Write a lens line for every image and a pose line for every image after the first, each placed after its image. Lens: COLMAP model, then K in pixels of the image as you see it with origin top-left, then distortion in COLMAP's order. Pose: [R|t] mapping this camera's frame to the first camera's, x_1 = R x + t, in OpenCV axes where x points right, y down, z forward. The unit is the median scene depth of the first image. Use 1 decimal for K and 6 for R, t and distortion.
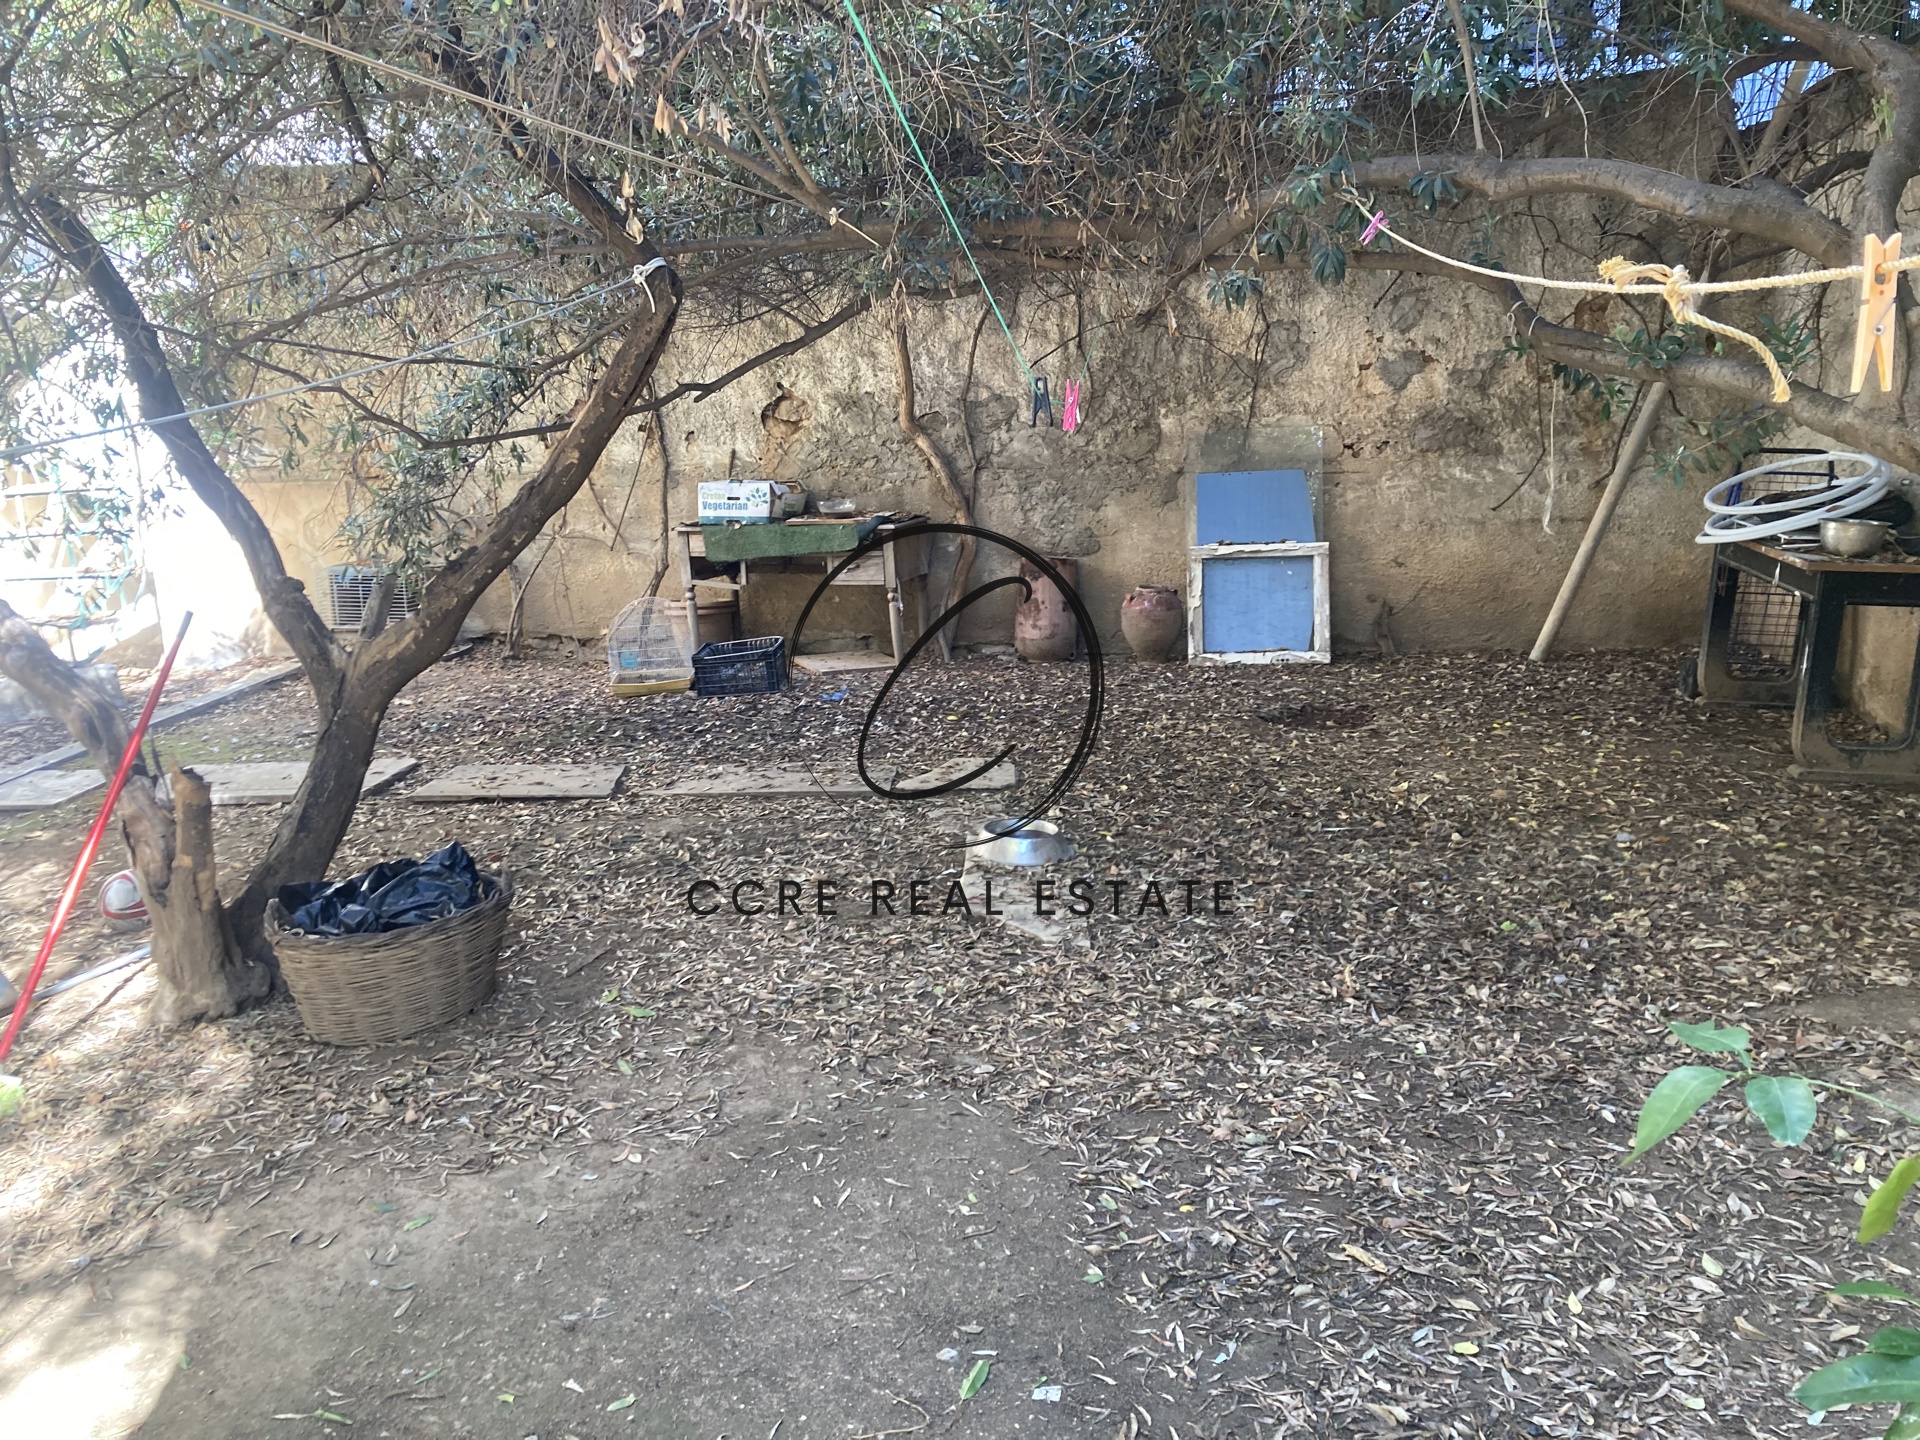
lens RADIAL K [[1567.7, 0, 991.2], [0, 1567.7, 727.2], [0, 0, 1]] dist [0.038856, -0.025001]
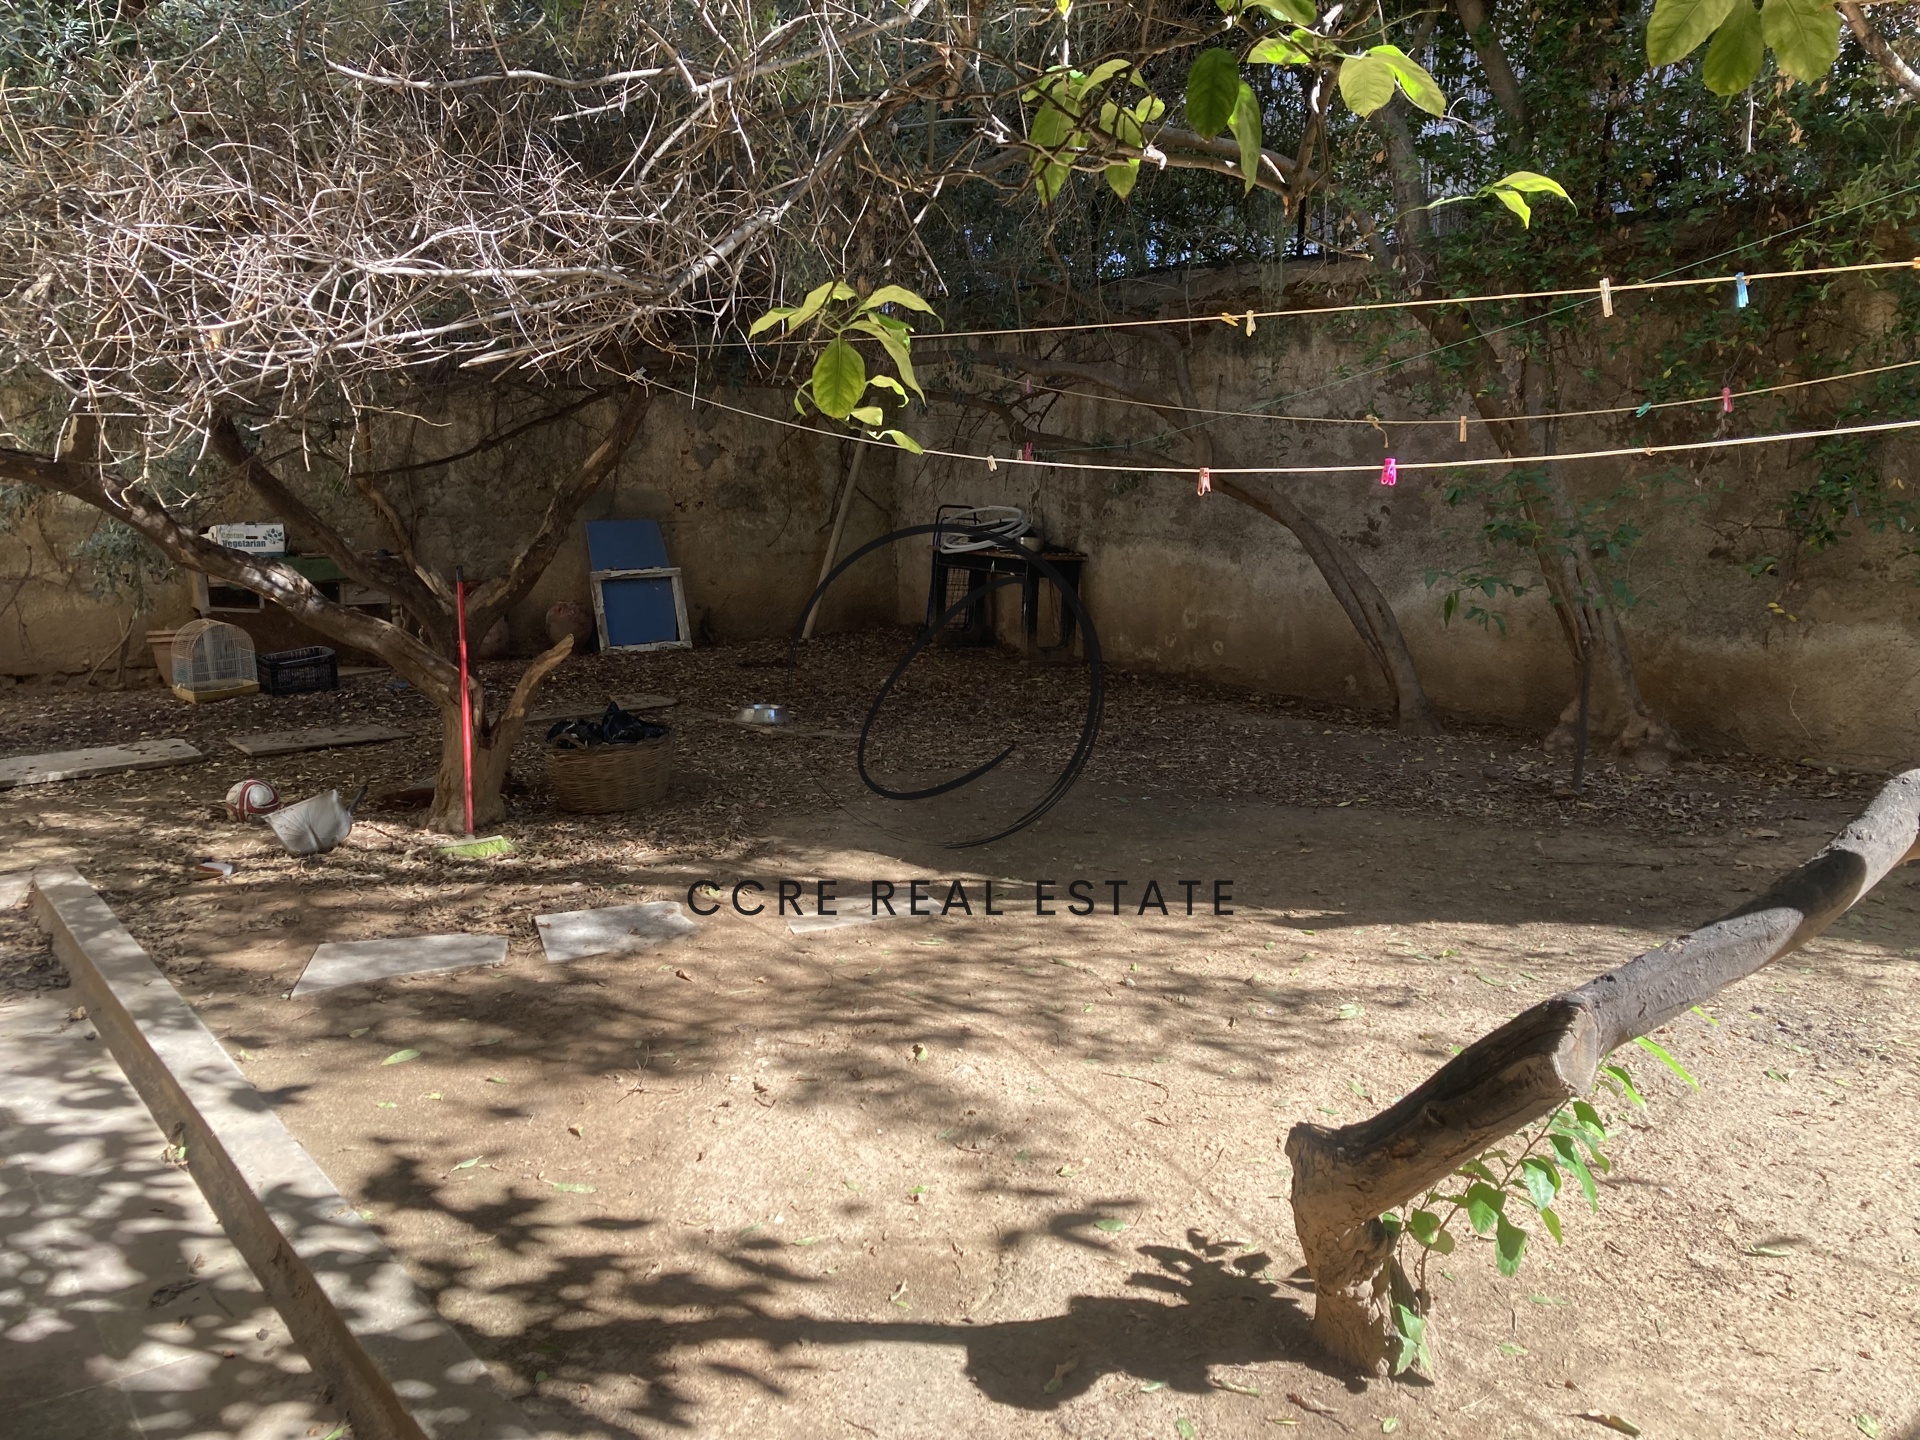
lens RADIAL K [[1567.7, 0, 971.4], [0, 1567.7, 719.1], [0, 0, 1]] dist [0.038856, -0.025001]
pose [[0.713323, -0.077776, 0.696506, -0.631711], [0.129059, 0.991404, -0.021470, 0.091439], [-0.688849, 0.105205, 0.717230, -0.239376]]
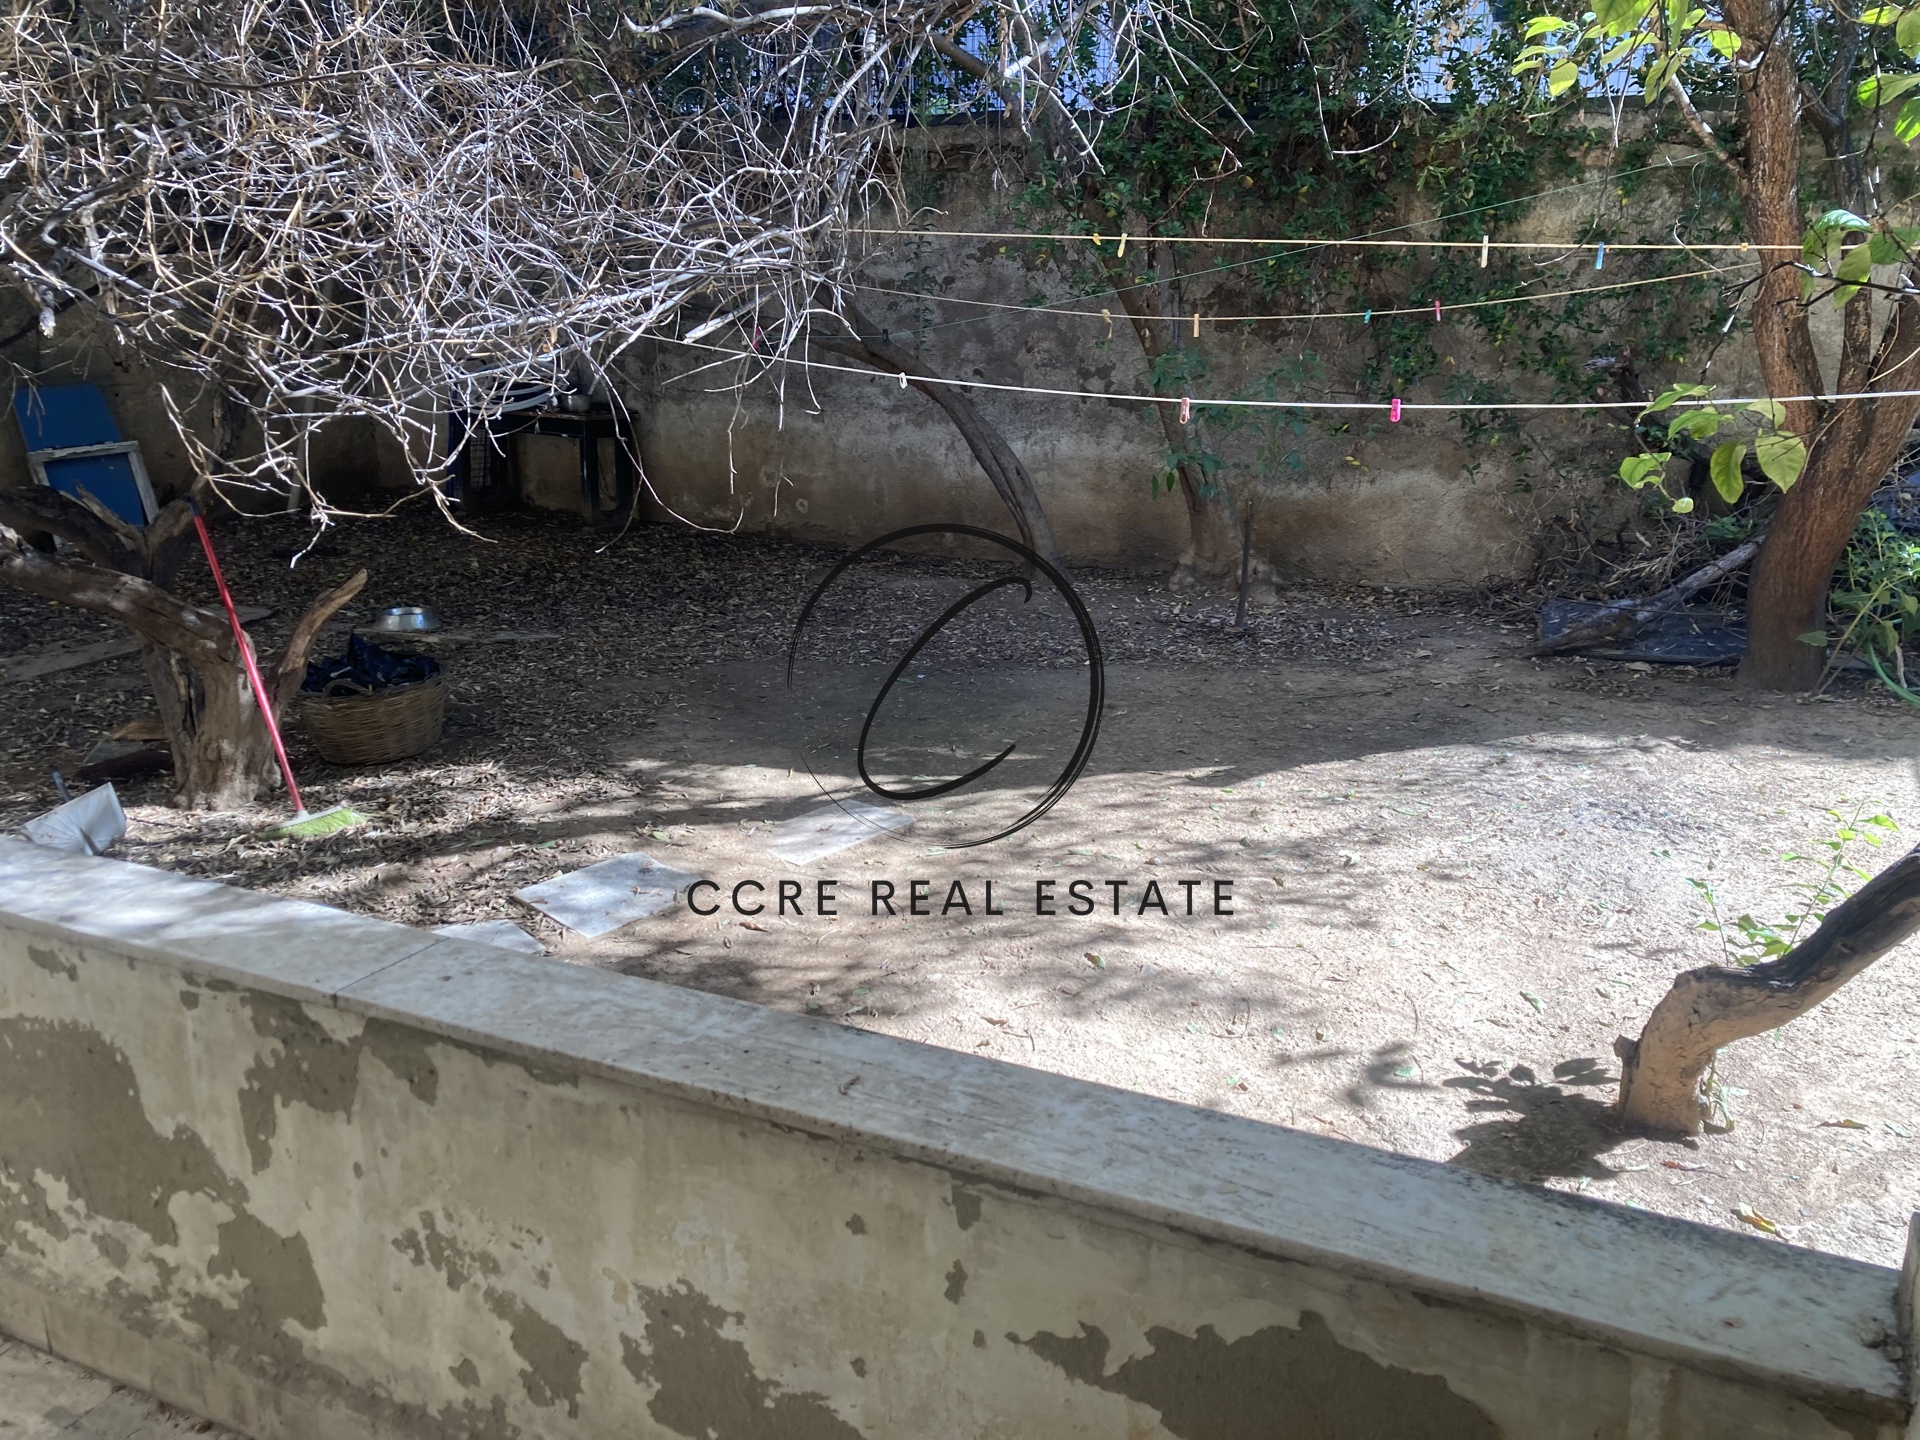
lens RADIAL K [[1567.7, 0, 983.1], [0, 1567.7, 716.0], [0, 0, 1]] dist [0.038856, -0.025001]
pose [[0.302018, -0.229194, 0.925341, -0.798459], [0.191461, 0.965474, 0.176644, 0.000480], [-0.933878, 0.123817, 0.335472, -0.029134]]
